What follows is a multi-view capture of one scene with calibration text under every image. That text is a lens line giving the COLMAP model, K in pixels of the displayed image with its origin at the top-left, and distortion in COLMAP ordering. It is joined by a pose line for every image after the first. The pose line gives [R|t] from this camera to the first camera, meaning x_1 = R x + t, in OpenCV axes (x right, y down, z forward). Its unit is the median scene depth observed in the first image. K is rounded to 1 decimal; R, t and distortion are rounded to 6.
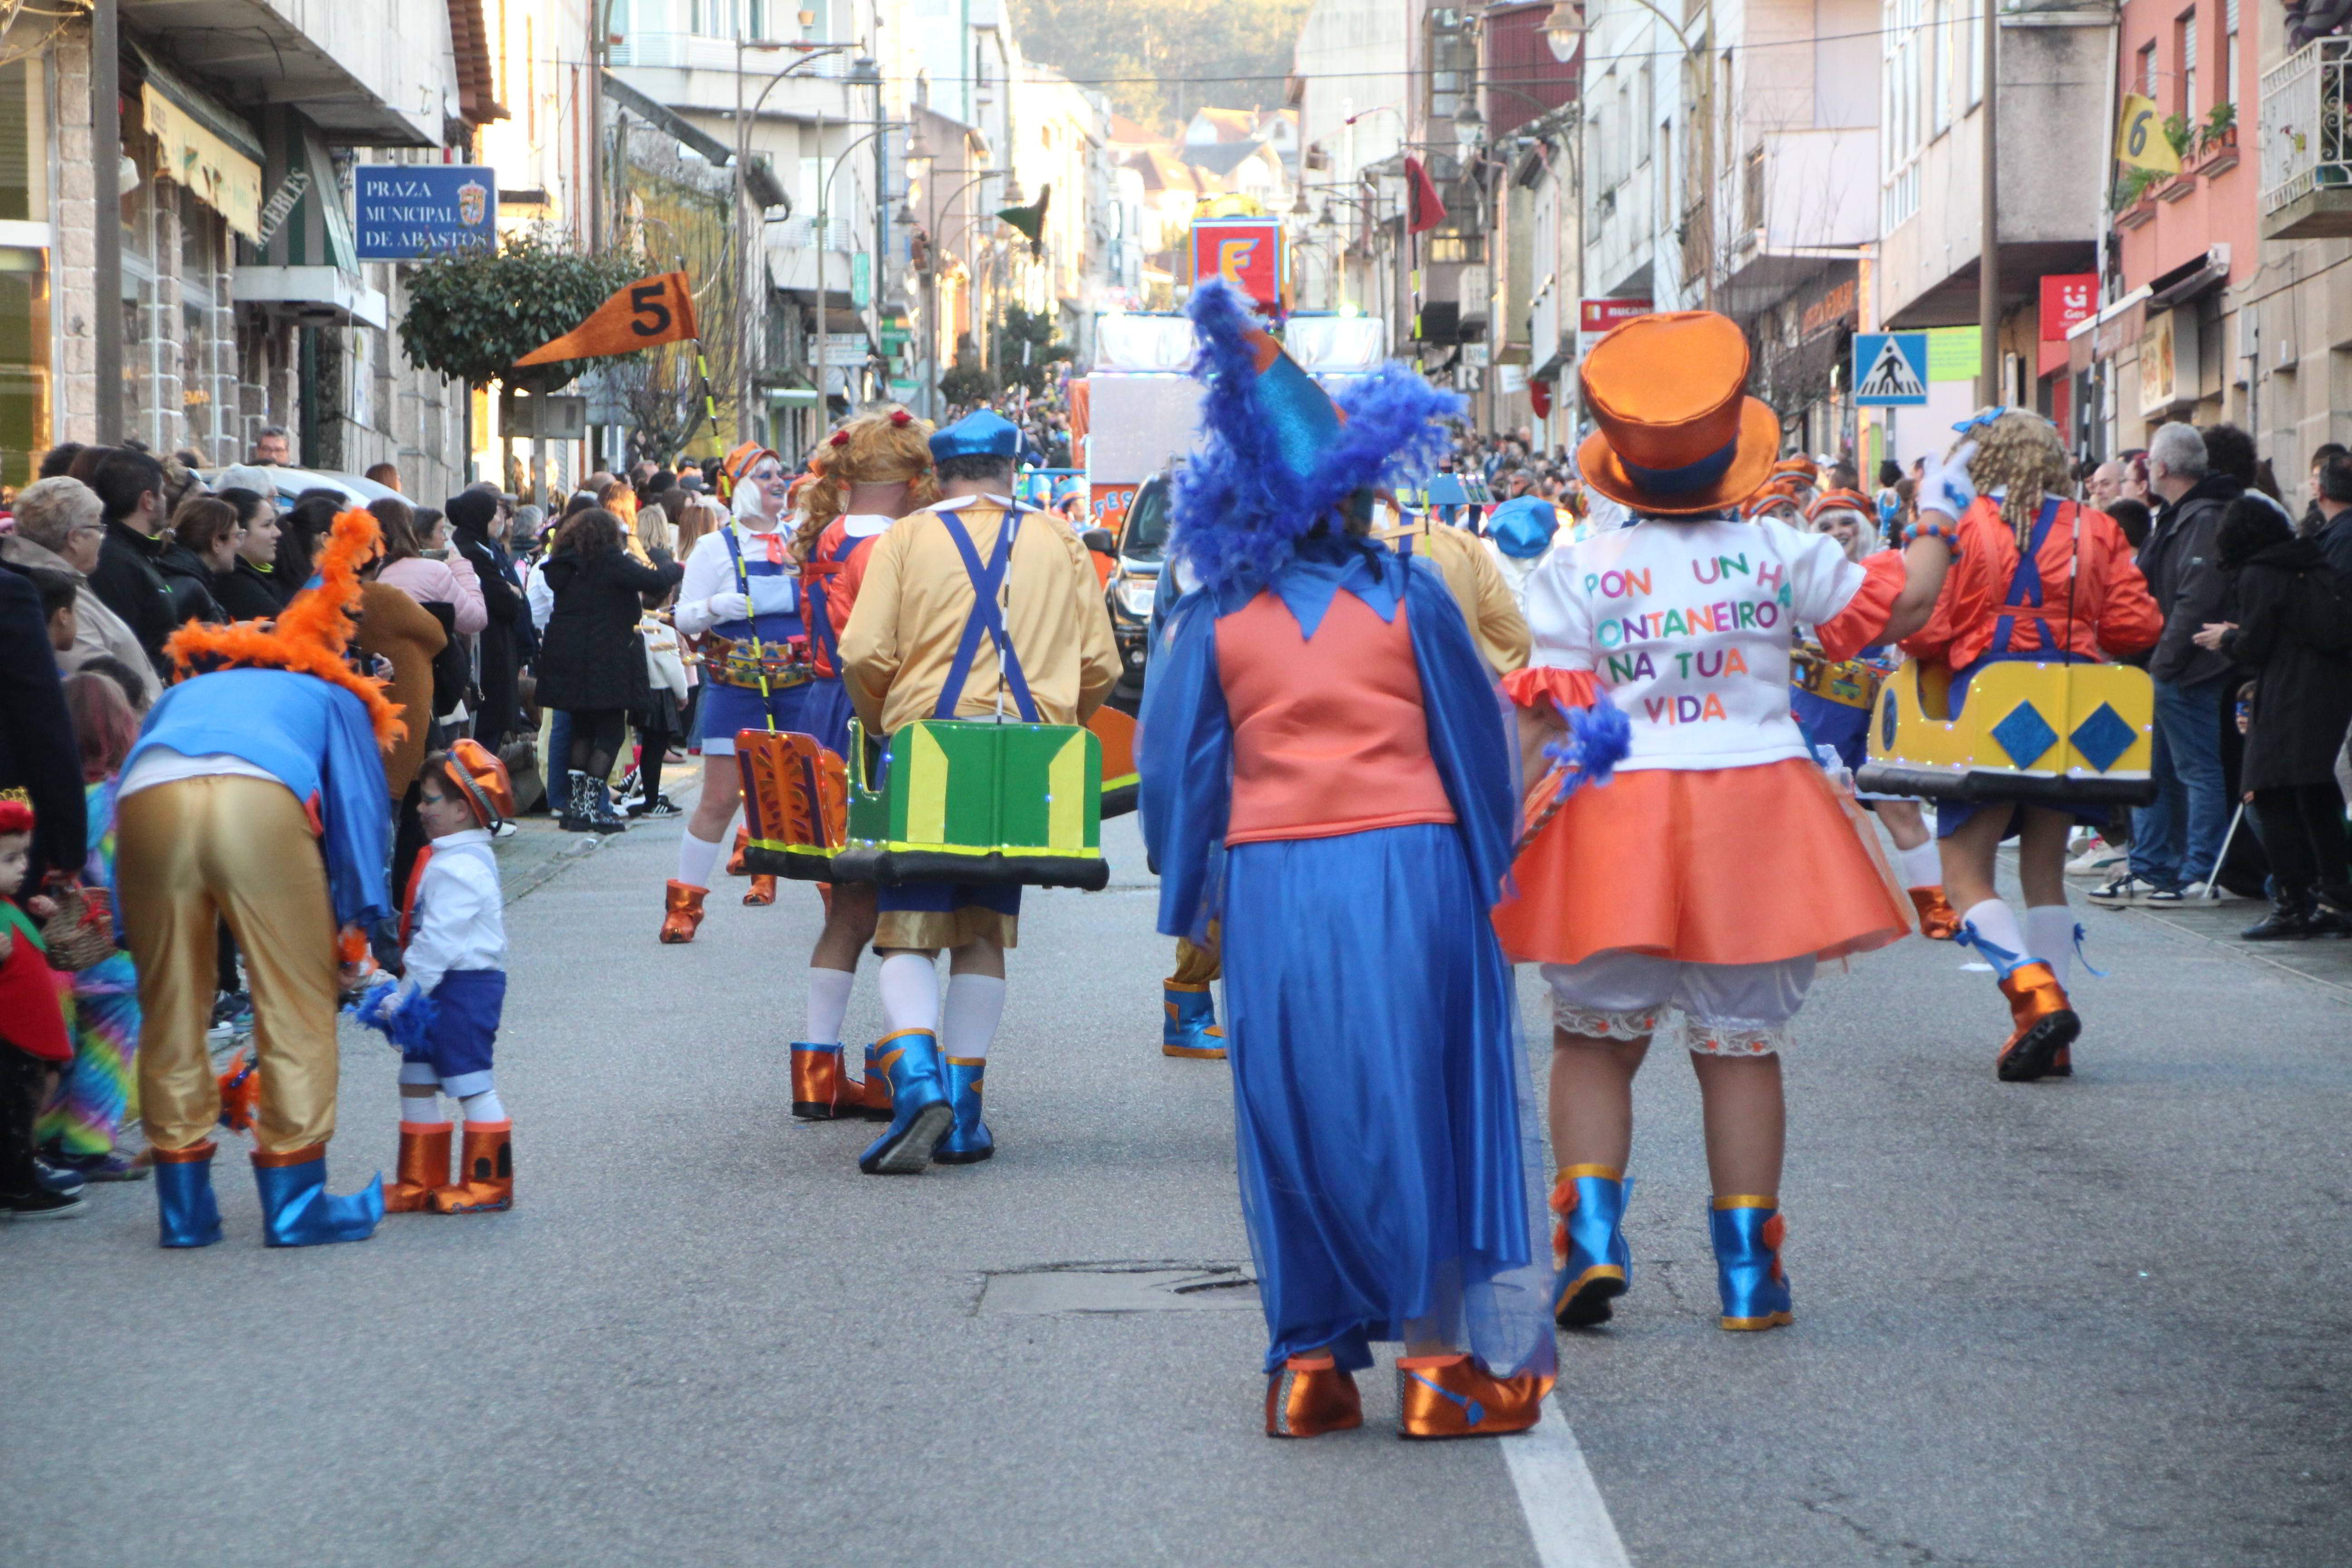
lens RADIAL K [[9042.3, 0, 1176.0], [0, 9042.3, 784.0], [0, 0, 1]] dist [1.455714, 0.696235]
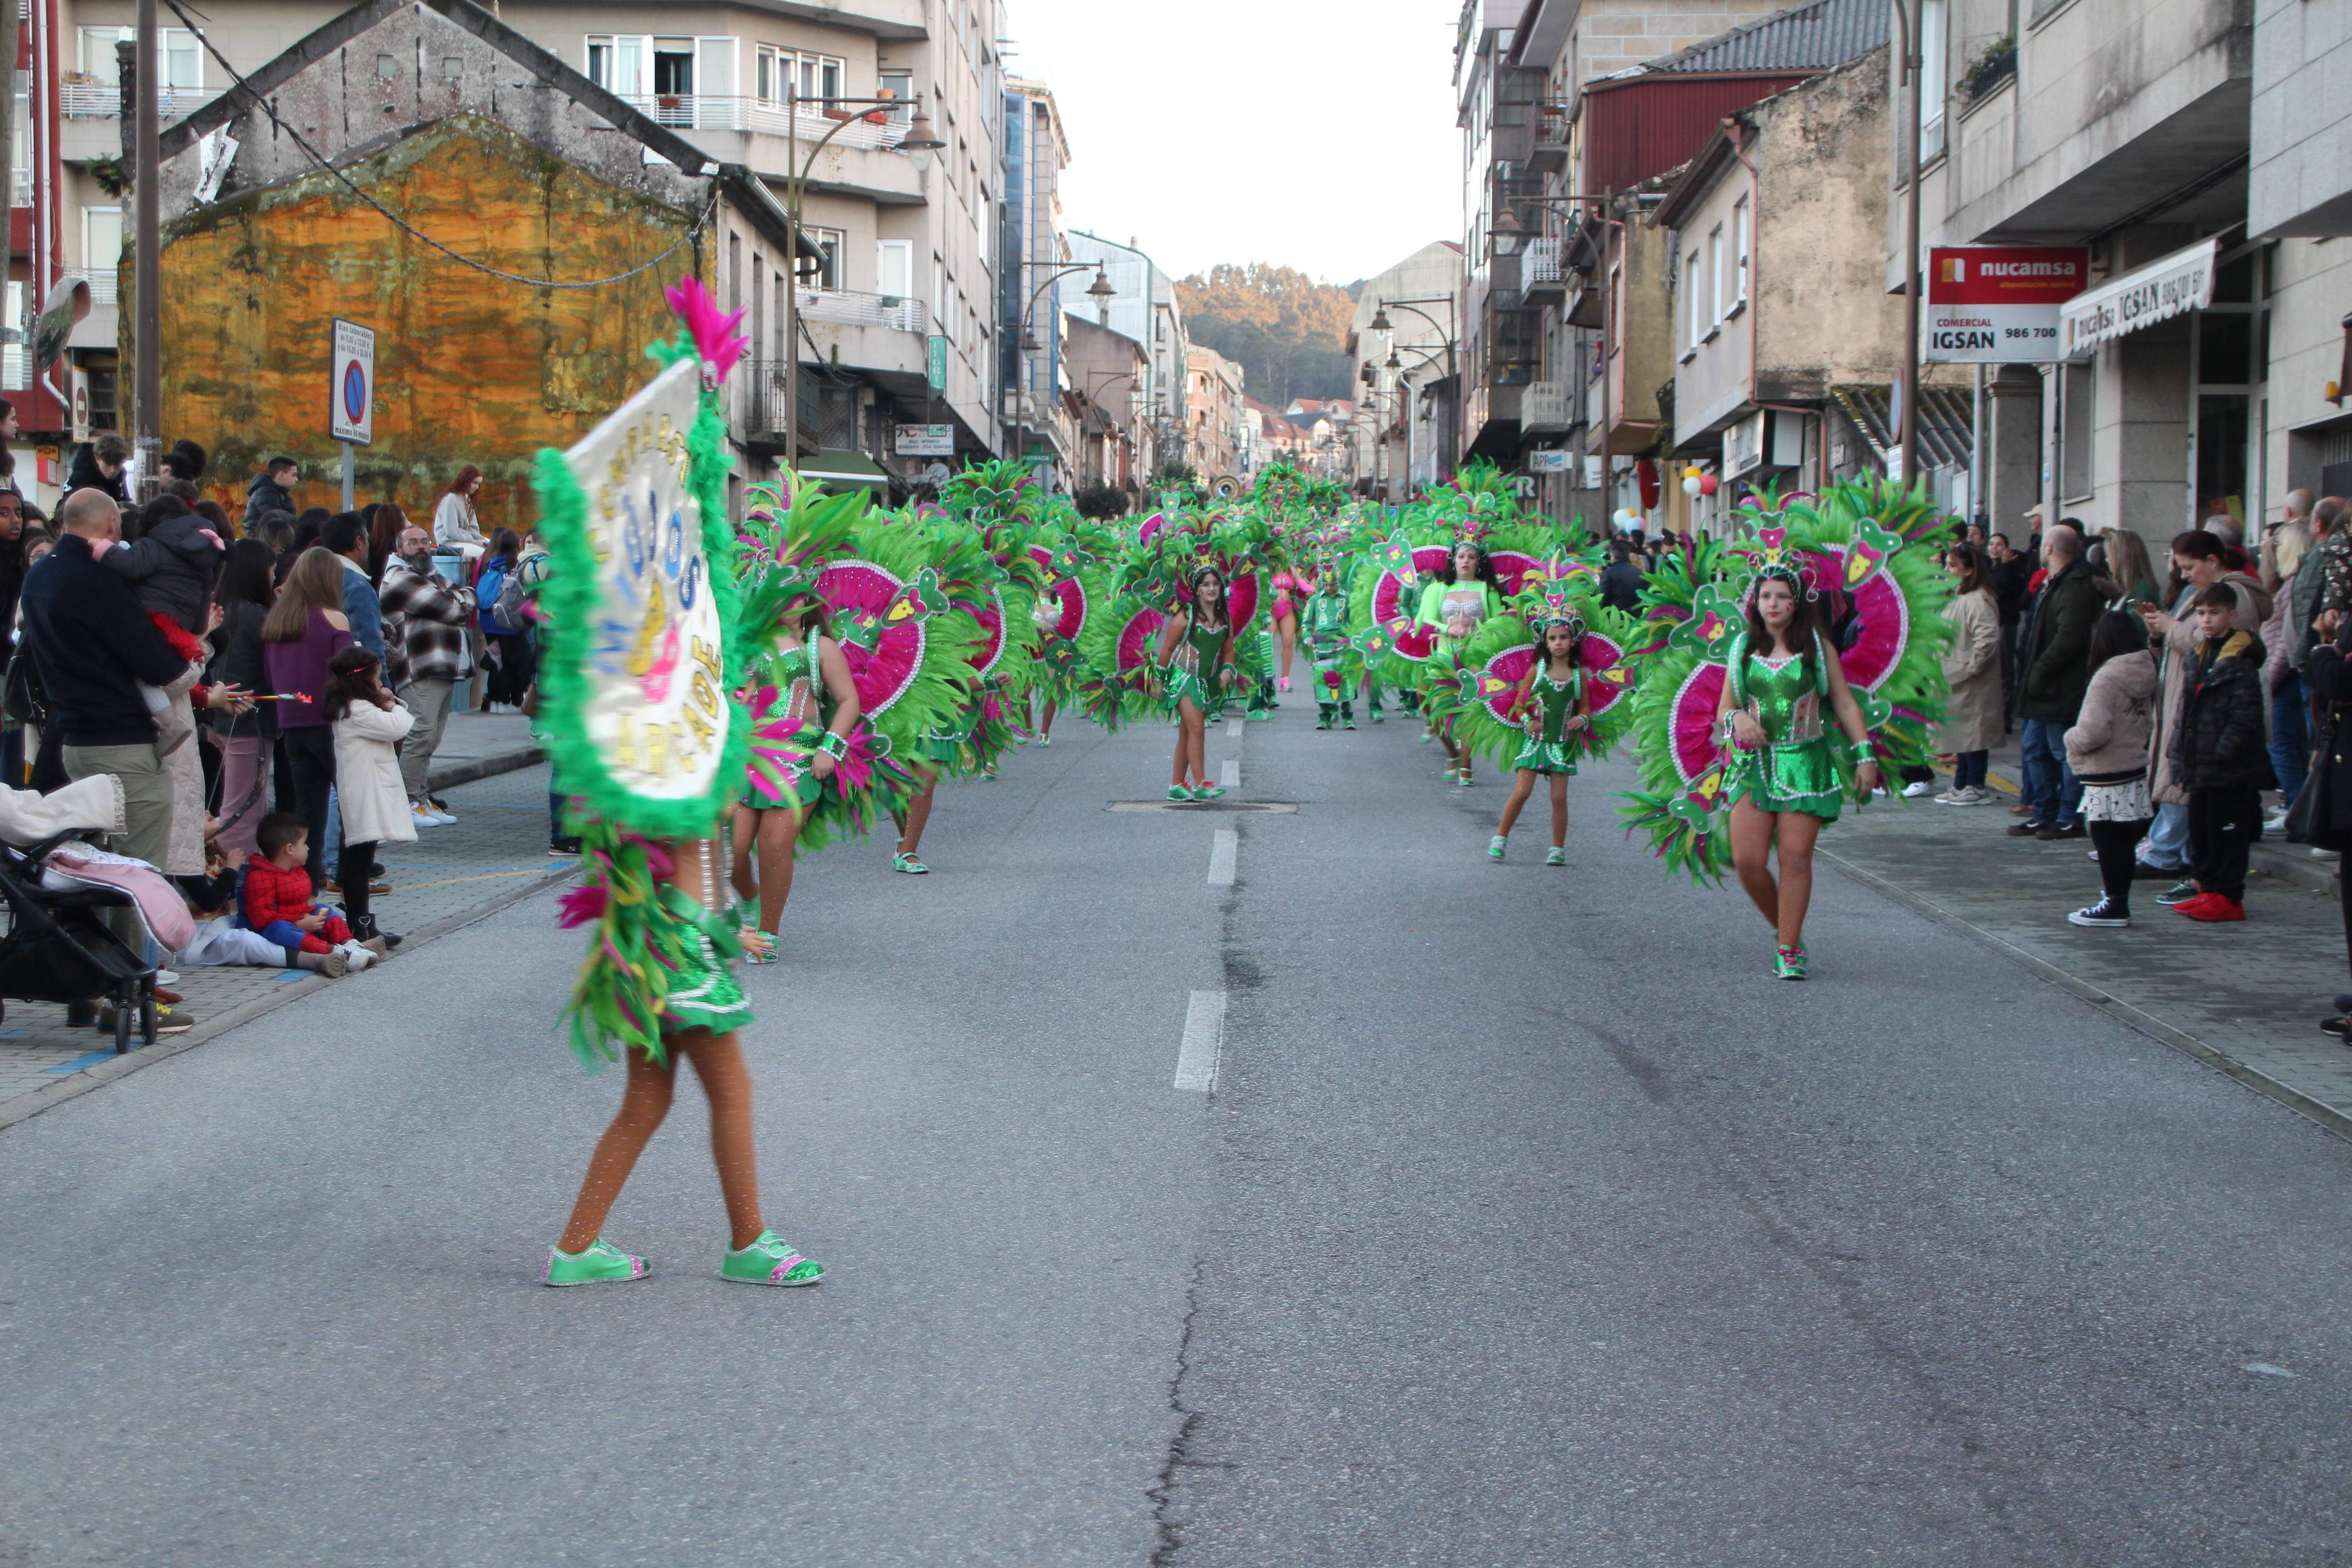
lens RADIAL K [[3680.2, 0, 1151.4], [0, 3680.2, 782.3], [0, 0, 1]] dist [0.009414, 1.065102]
pose [[0.999278, 0.014333, -0.035175, 0.003100], [-0.013646, 0.999713, 0.019695, -0.019368], [0.035447, -0.019200, 0.999187, 0.634045]]
